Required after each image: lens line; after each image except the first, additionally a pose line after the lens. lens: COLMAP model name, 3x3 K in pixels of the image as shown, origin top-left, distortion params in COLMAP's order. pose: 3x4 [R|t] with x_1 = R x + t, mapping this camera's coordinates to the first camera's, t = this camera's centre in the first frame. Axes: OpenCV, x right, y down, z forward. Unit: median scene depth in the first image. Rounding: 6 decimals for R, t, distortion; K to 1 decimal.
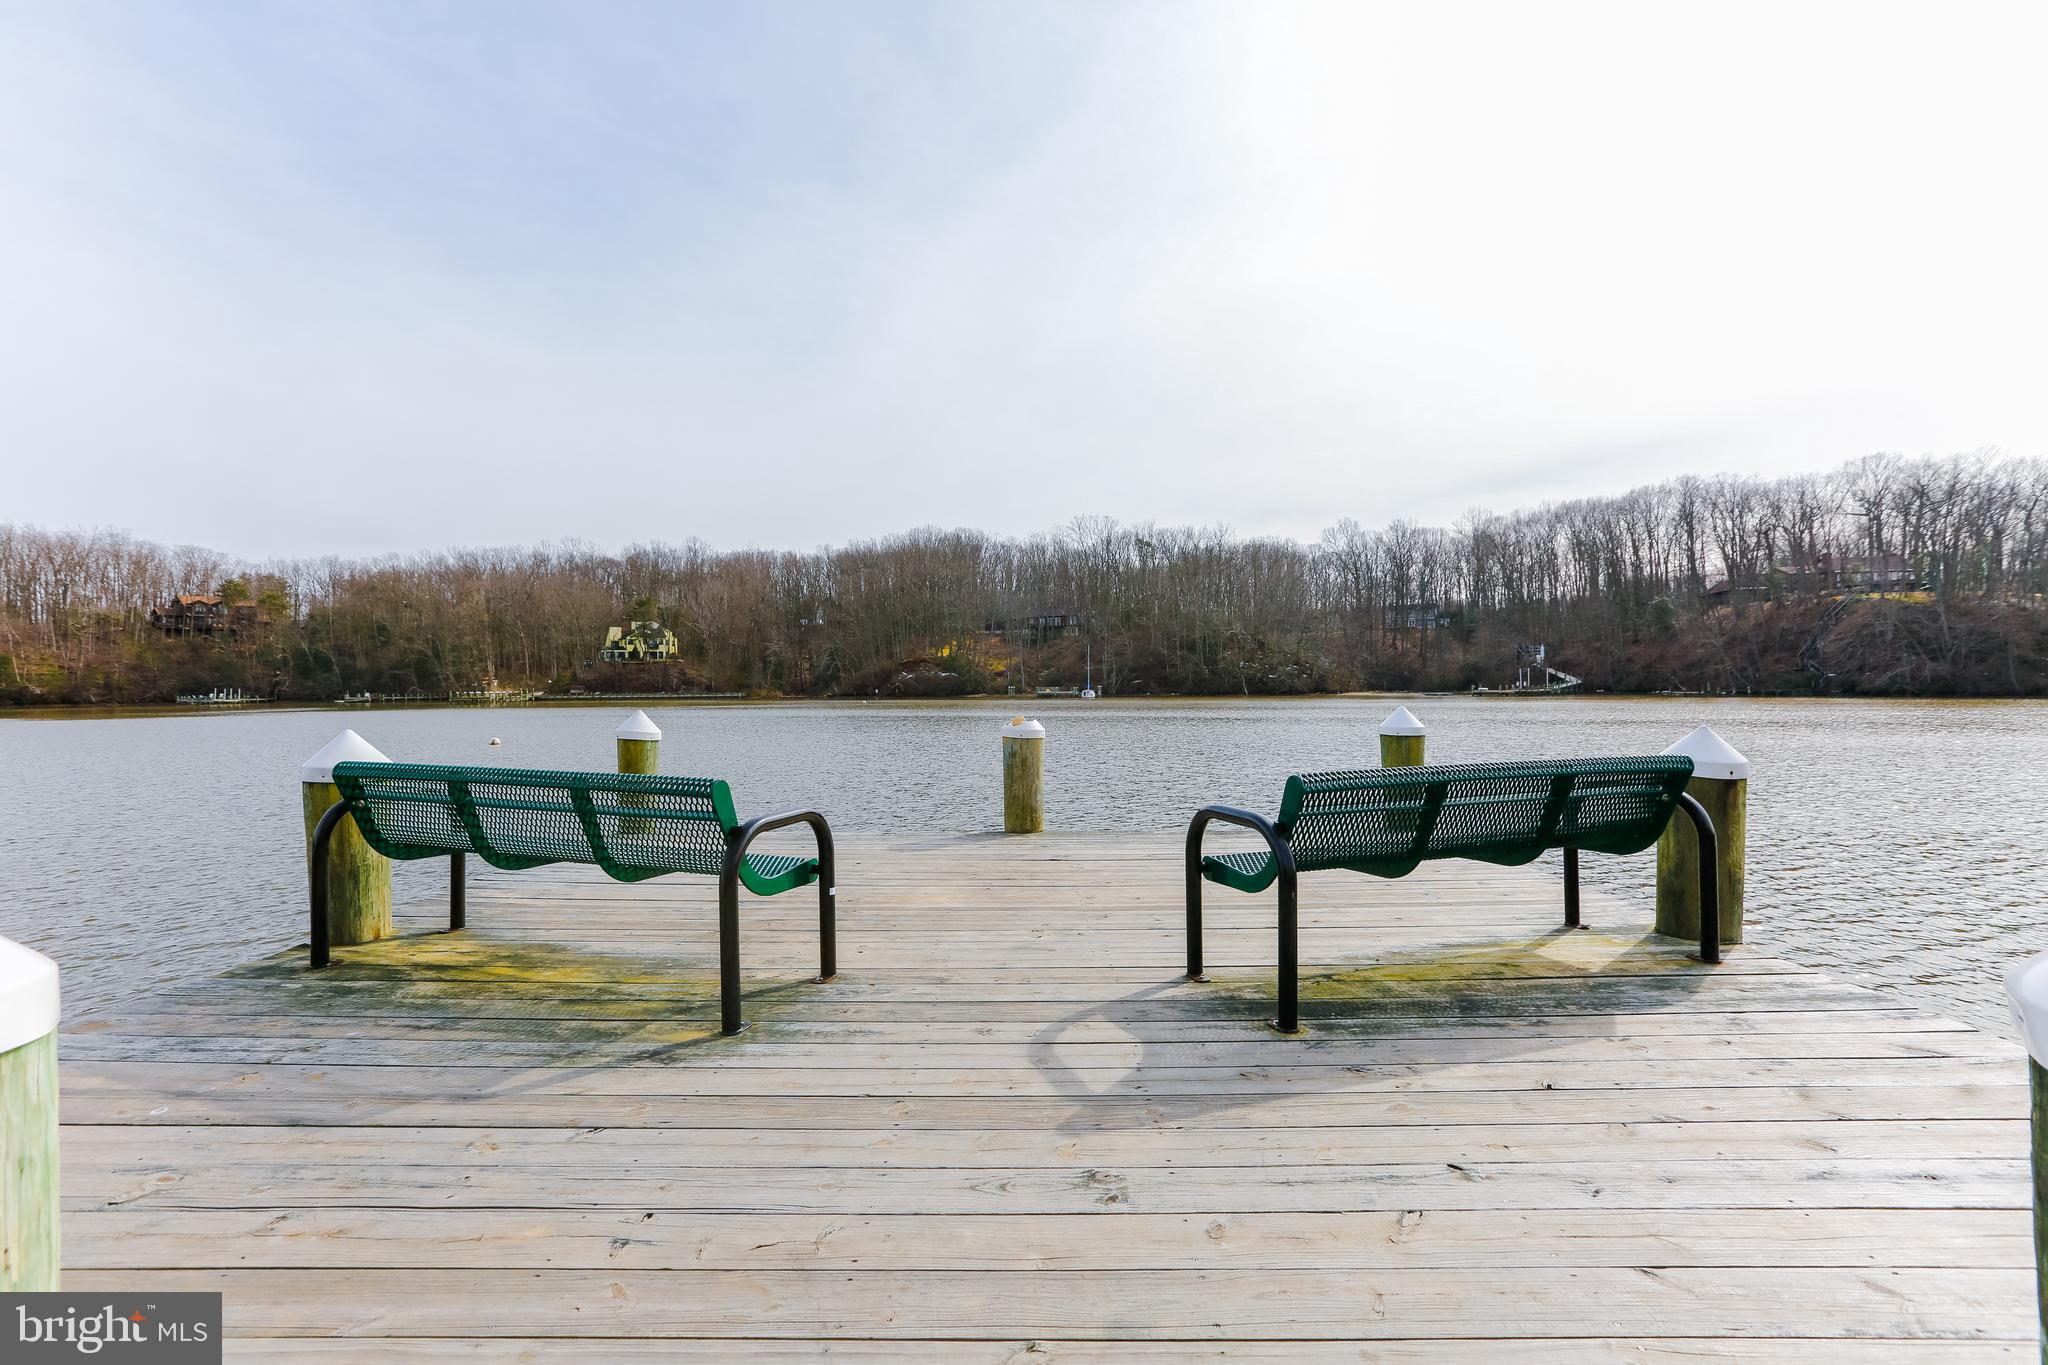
lens RADIAL K [[914.5, 0, 1019.3], [0, 914.5, 685.5], [0, 0, 1]] dist [0.001378, 0.000024]
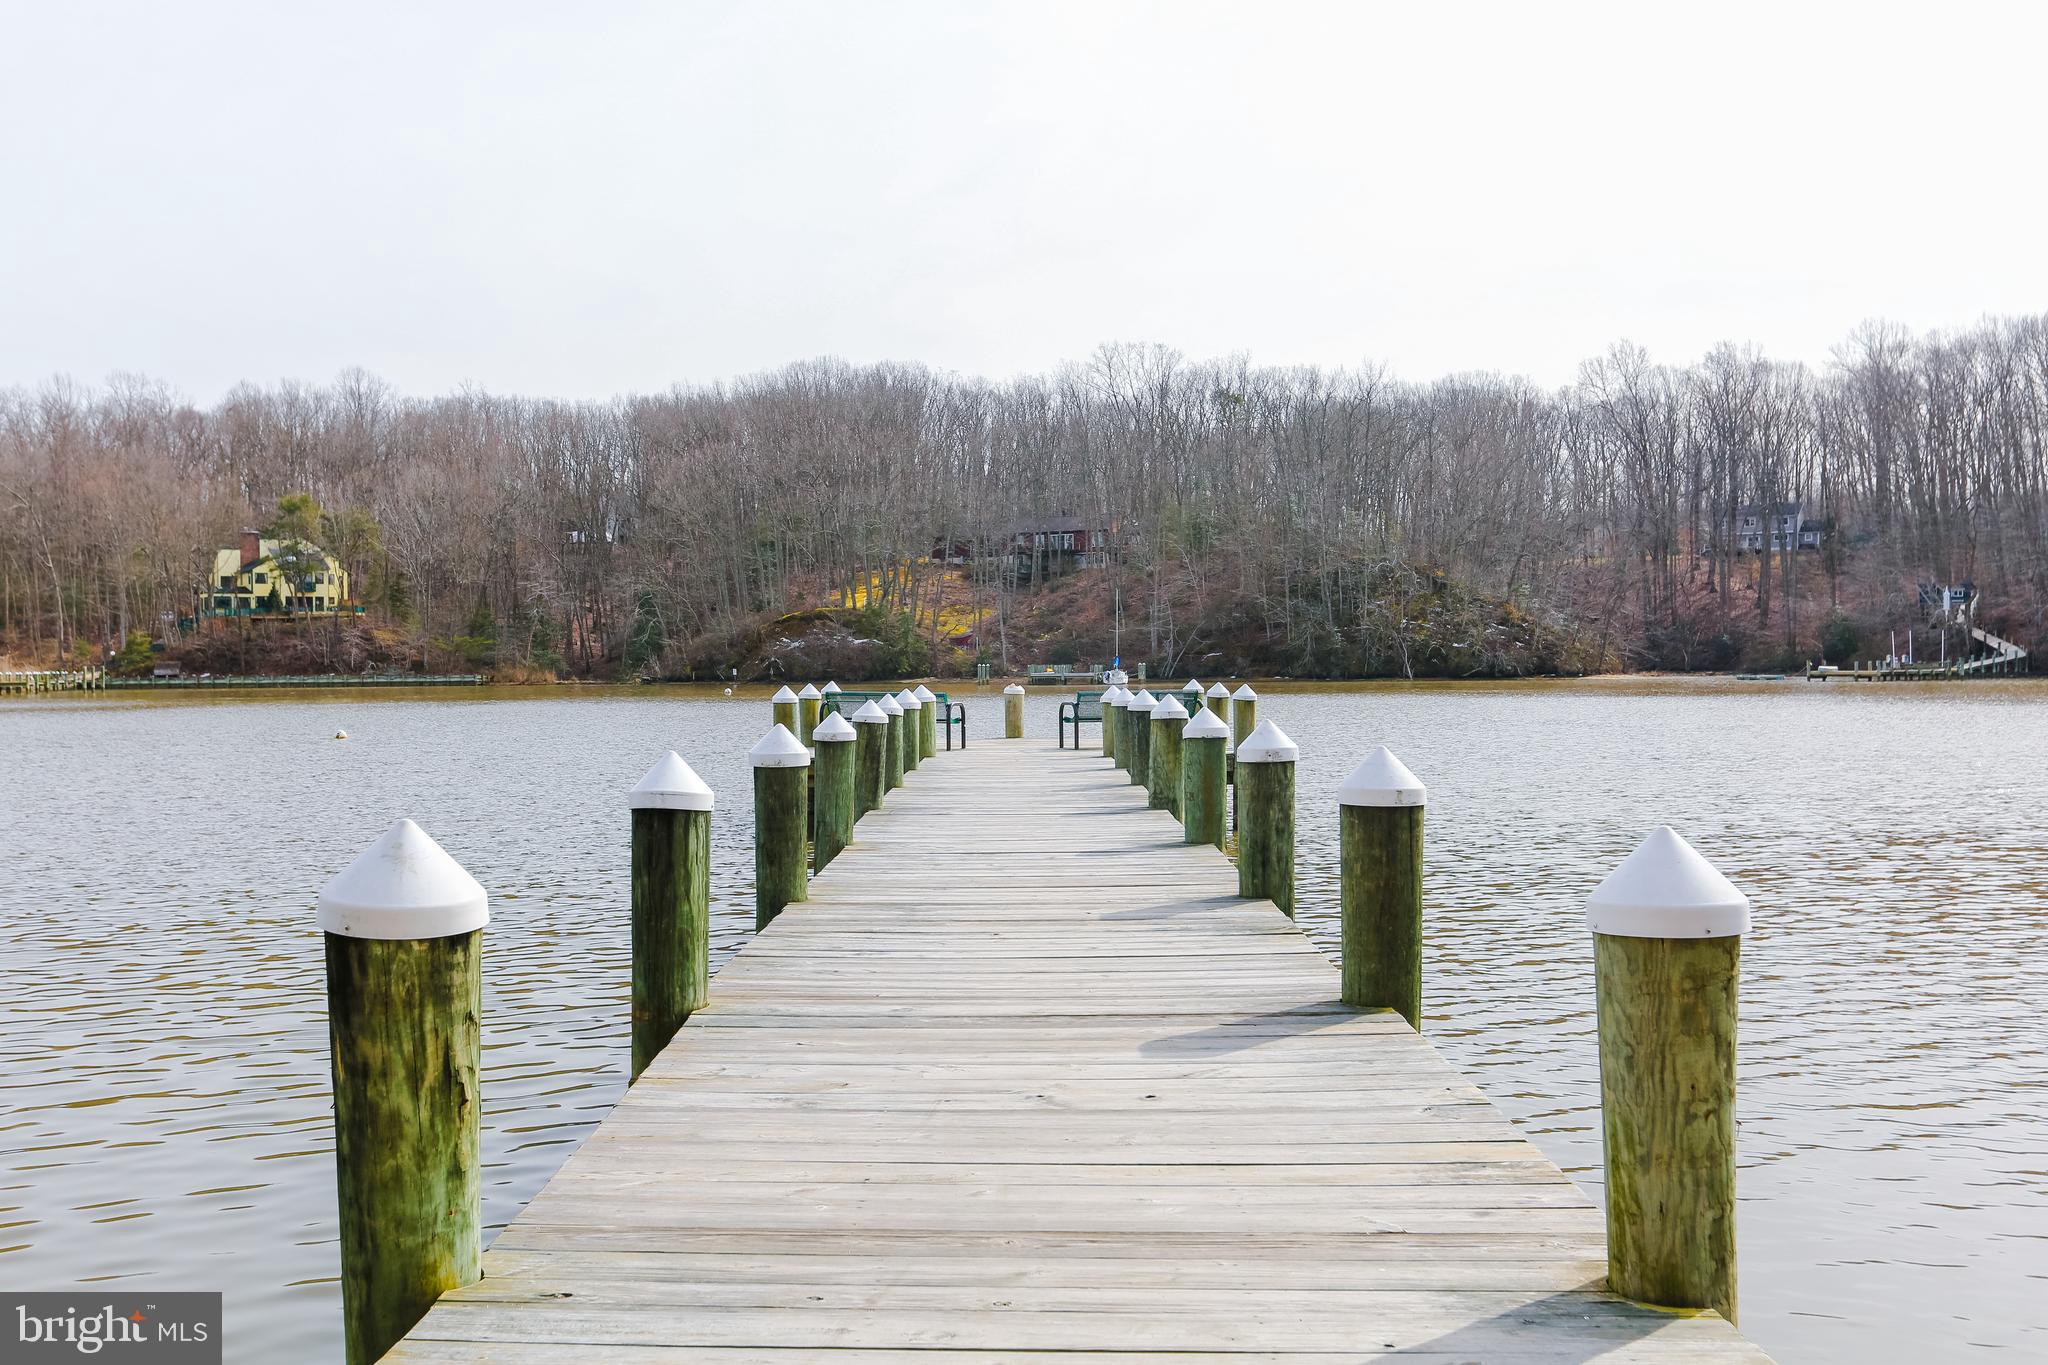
lens RADIAL K [[1970.8, 0, 1034.3], [0, 1970.8, 675.9], [0, 0, 1]] dist [0.005048, 0.000000]
pose [[0.999783, 0.000270, 0.020806, -0.001905], [-0.000443, 0.999965, 0.008305, -0.001002], [-0.020803, -0.008313, 0.999749, -0.151703]]
